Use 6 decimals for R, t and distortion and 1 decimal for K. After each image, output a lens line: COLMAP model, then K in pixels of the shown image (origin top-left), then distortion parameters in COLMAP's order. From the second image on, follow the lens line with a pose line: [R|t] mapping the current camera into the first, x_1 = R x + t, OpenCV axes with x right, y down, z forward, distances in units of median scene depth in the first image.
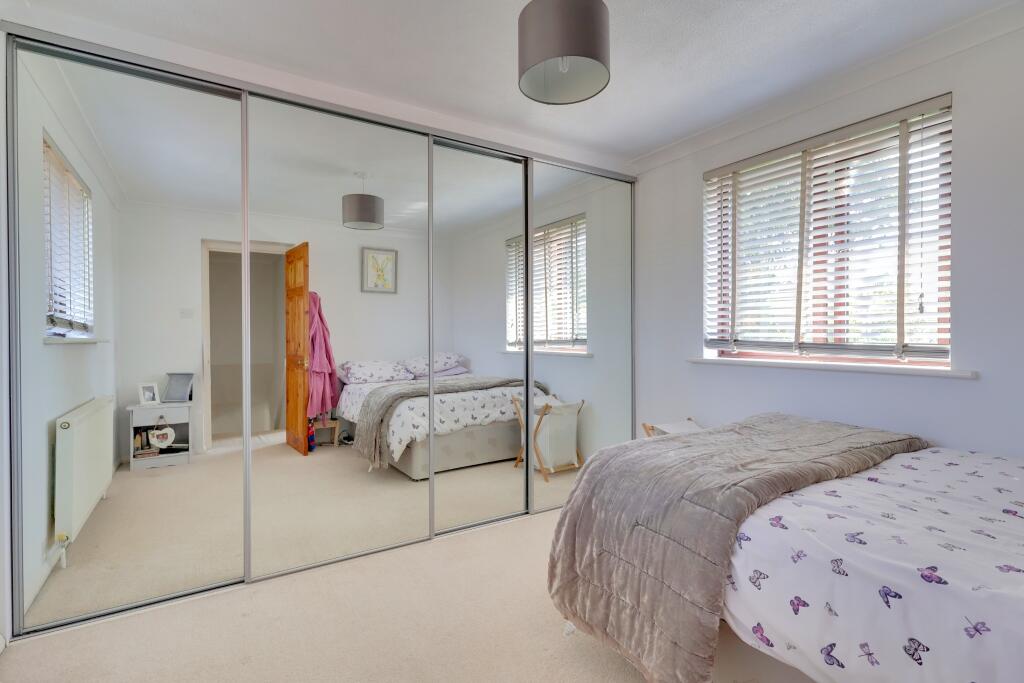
lens RADIAL K [[480.7, 0, 512.0], [0, 480.7, 341.5], [0, 0, 1]] dist [0.000639, 0.000712]
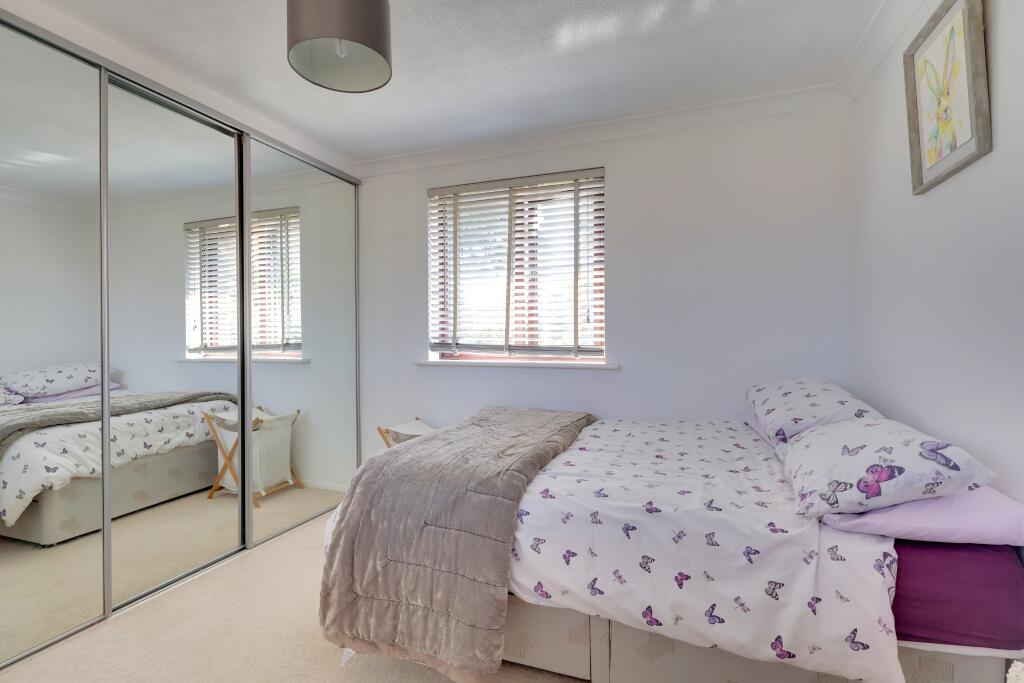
lens RADIAL K [[474.4, 0, 512.0], [0, 474.4, 341.5], [0, 0, 1]] dist [-0.001387, -0.000153]
pose [[0.795363, -0.004305, 0.606118, -0.133968], [0.009186, 0.999946, -0.004951, -0.001768], [-0.606064, 0.009505, 0.795359, 0.055979]]
